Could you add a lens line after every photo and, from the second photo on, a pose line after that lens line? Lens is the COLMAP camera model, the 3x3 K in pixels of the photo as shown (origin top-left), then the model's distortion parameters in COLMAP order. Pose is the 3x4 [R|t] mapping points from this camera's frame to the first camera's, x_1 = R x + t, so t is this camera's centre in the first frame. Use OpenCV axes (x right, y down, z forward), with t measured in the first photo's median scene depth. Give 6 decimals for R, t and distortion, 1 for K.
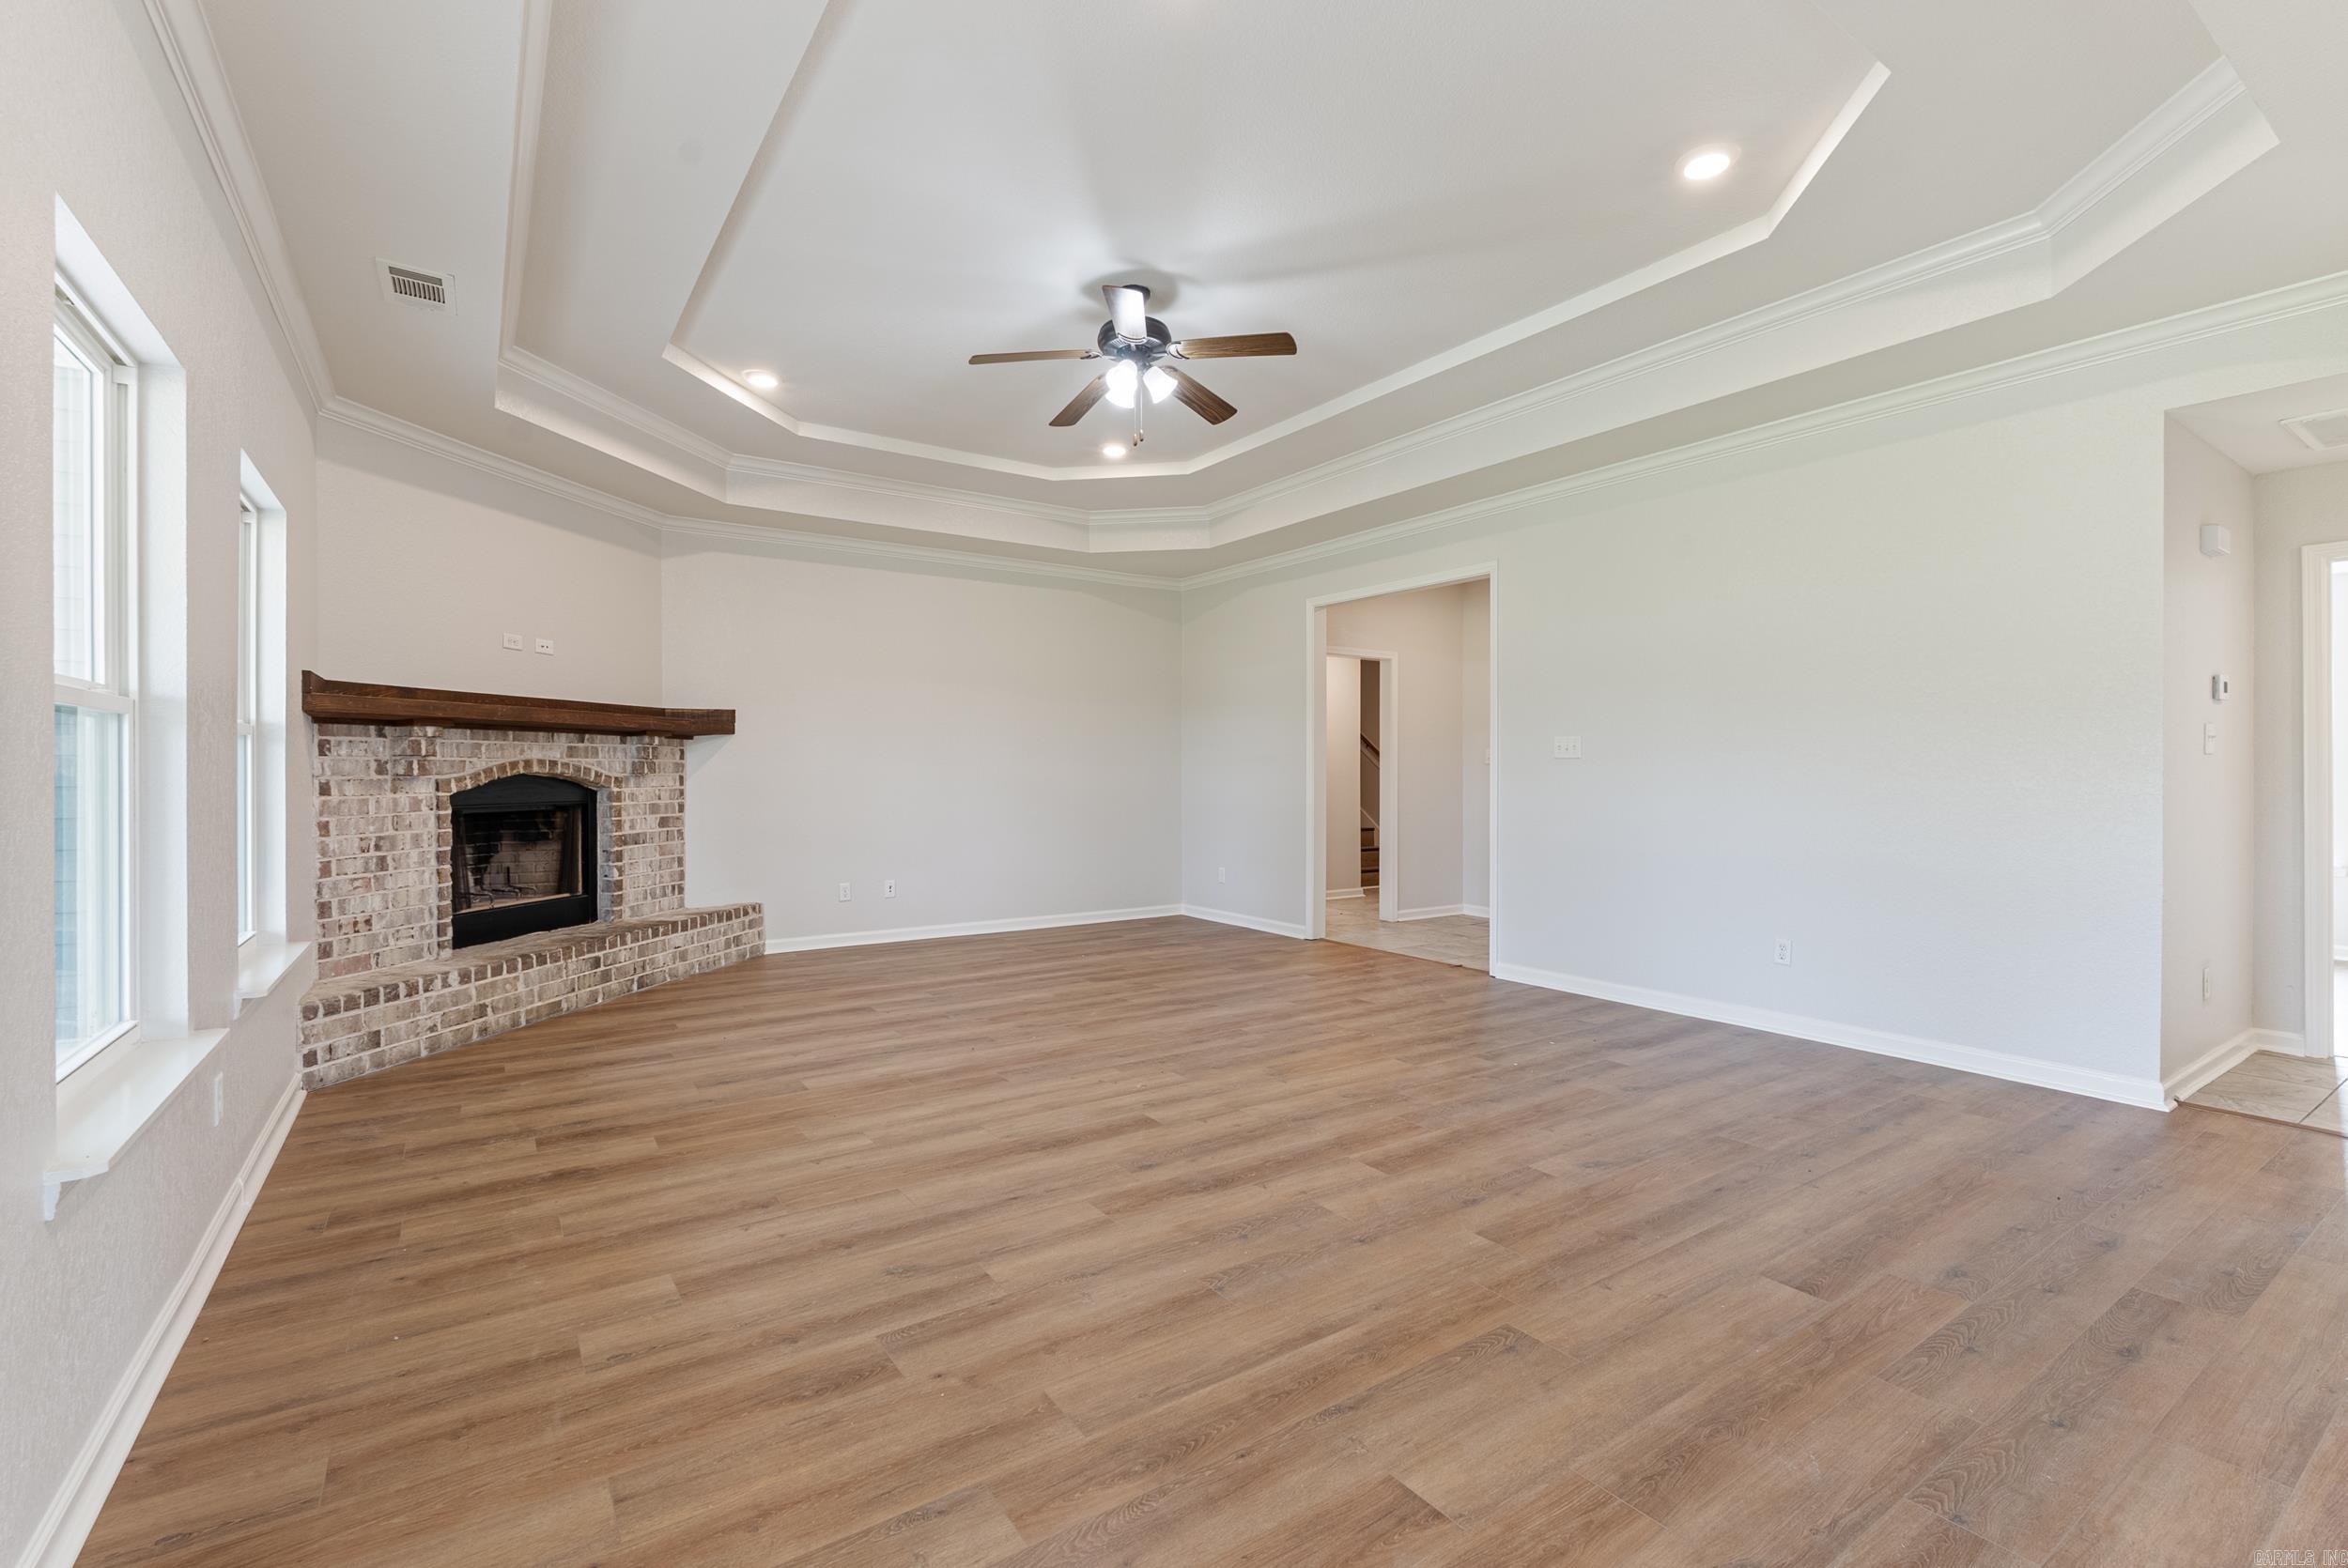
lens RADIAL K [[1029.4, 0, 1168.8], [0, 1029.4, 766.5], [0, 0, 1]] dist [-0.001859, 0.000262]
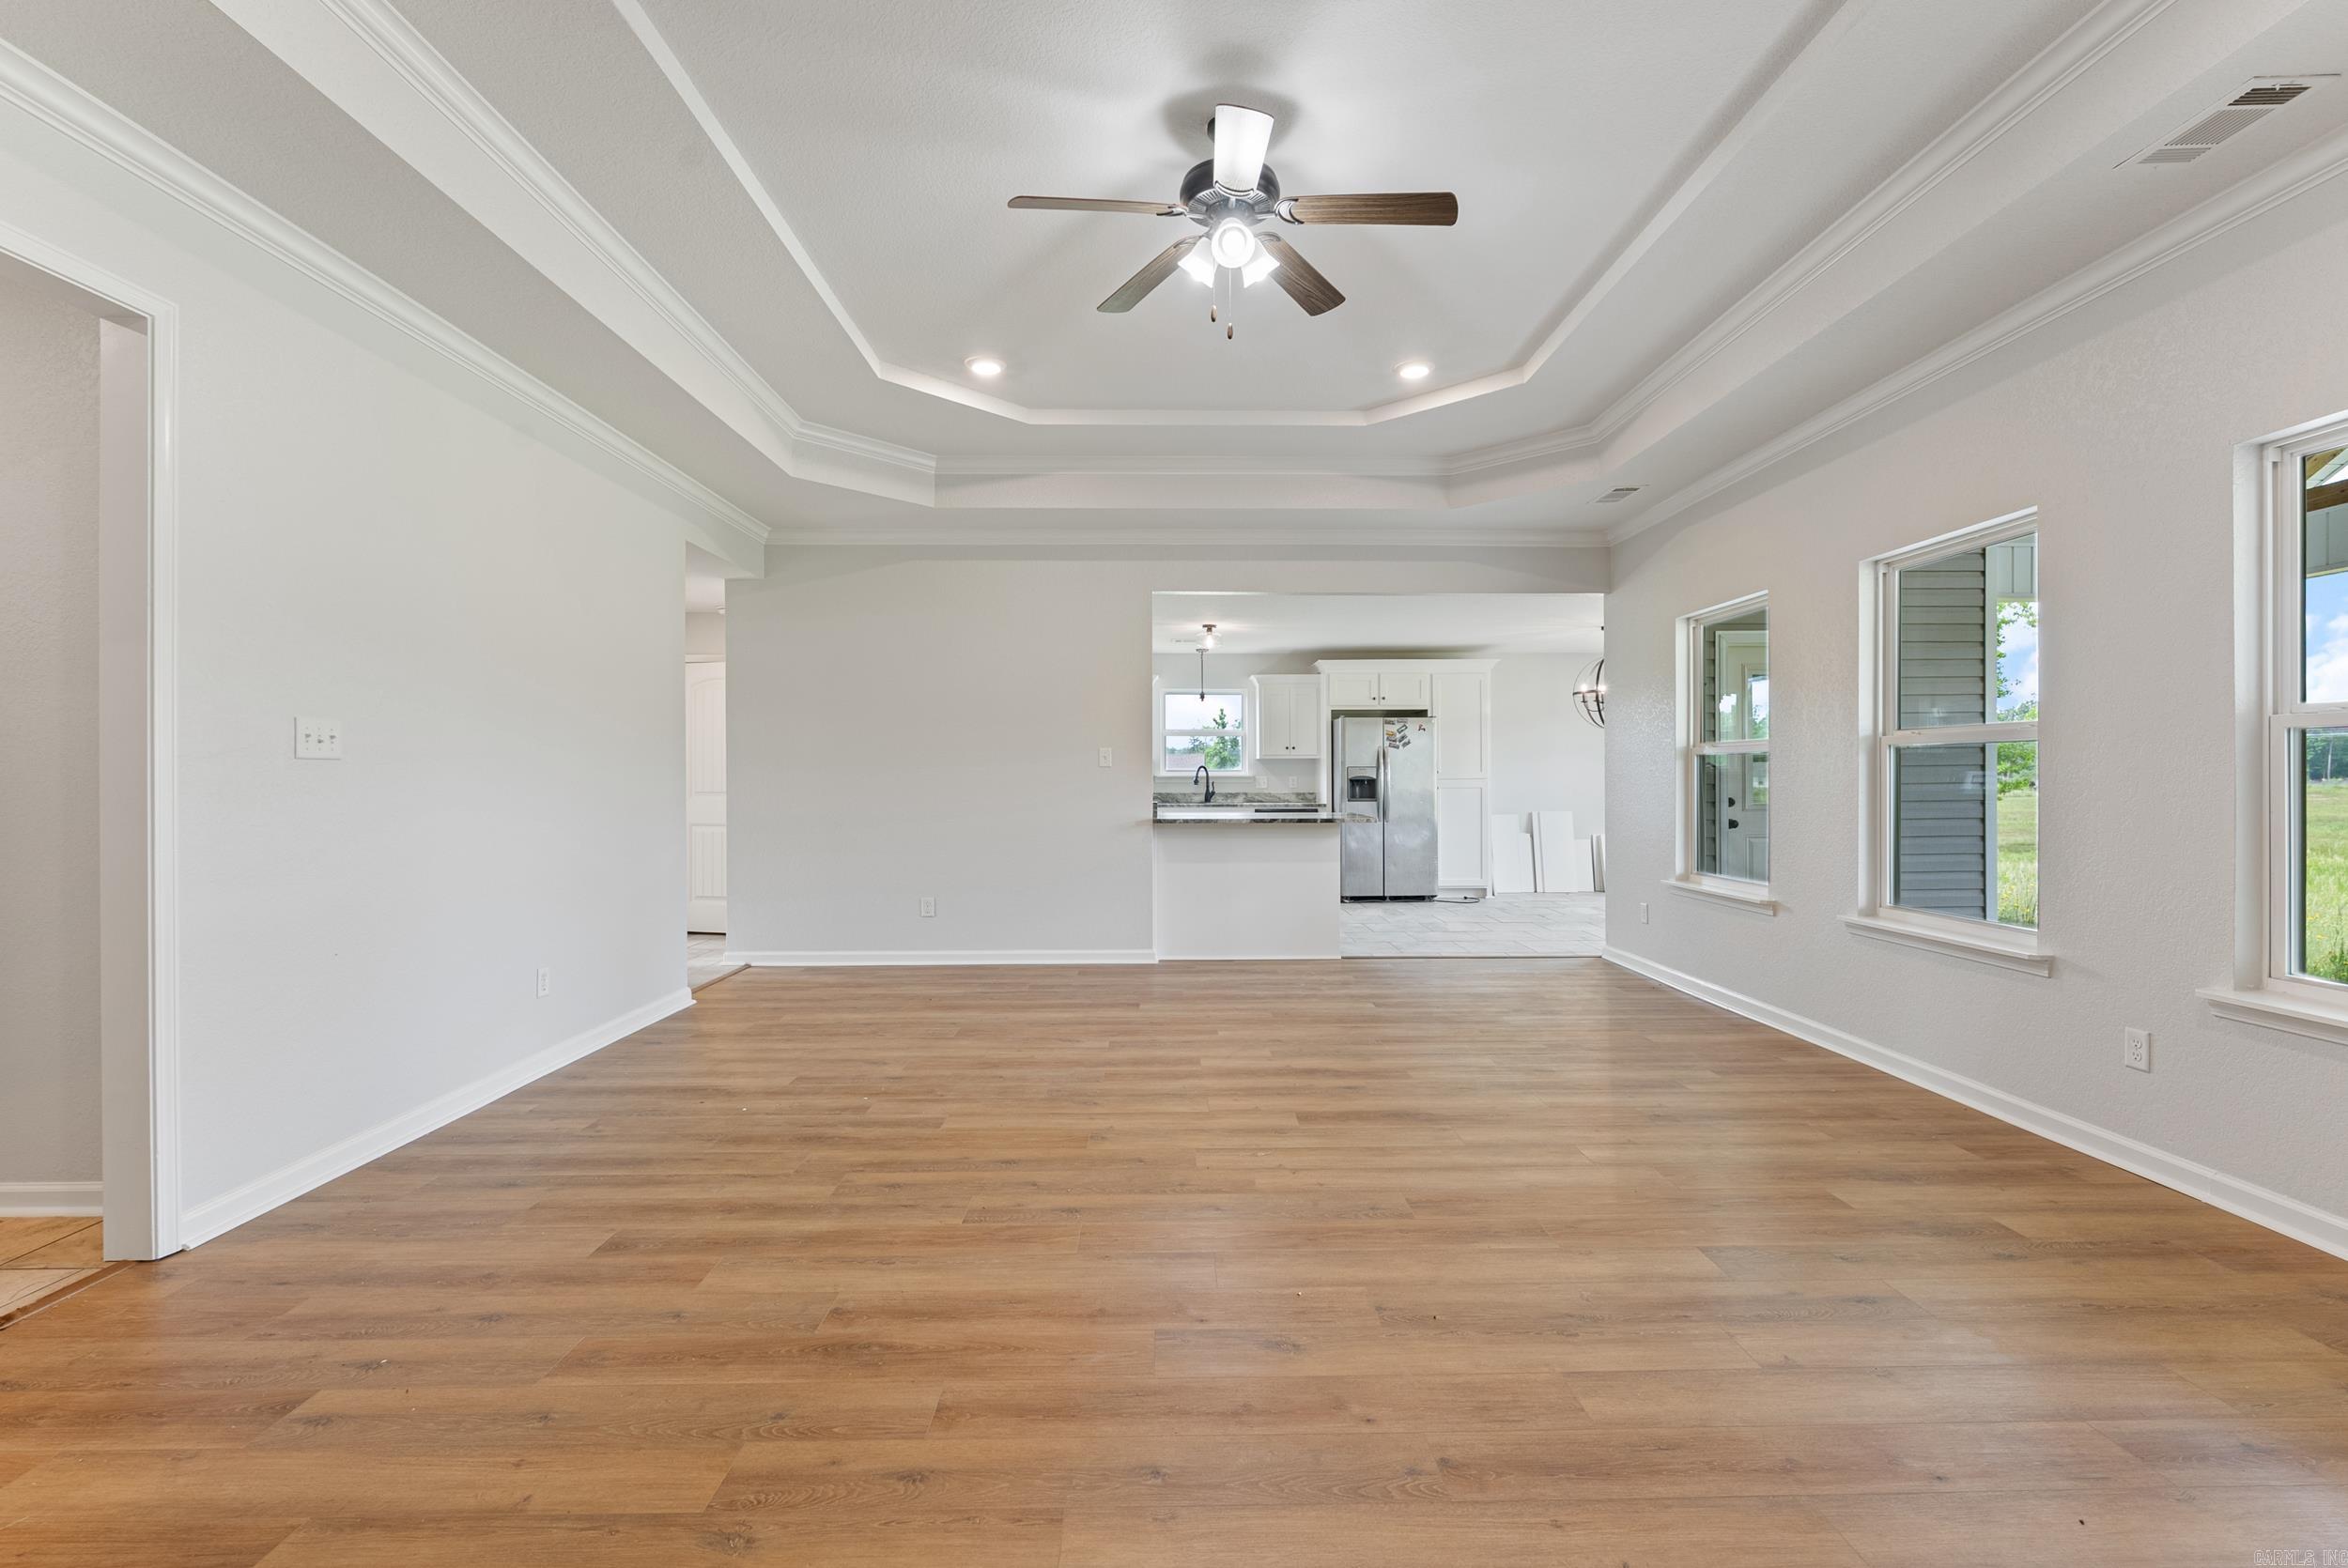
lens RADIAL K [[1041.9, 0, 1182.6], [0, 1041.9, 779.0], [0, 0, 1]] dist [-0.001842, 0.000040]
pose [[-0.841994, 0.002427, 0.539481, -0.348344], [0.002151, 0.999997, -0.001143, 0.005348], [-0.539483, 0.000198, -0.841997, 1.408702]]
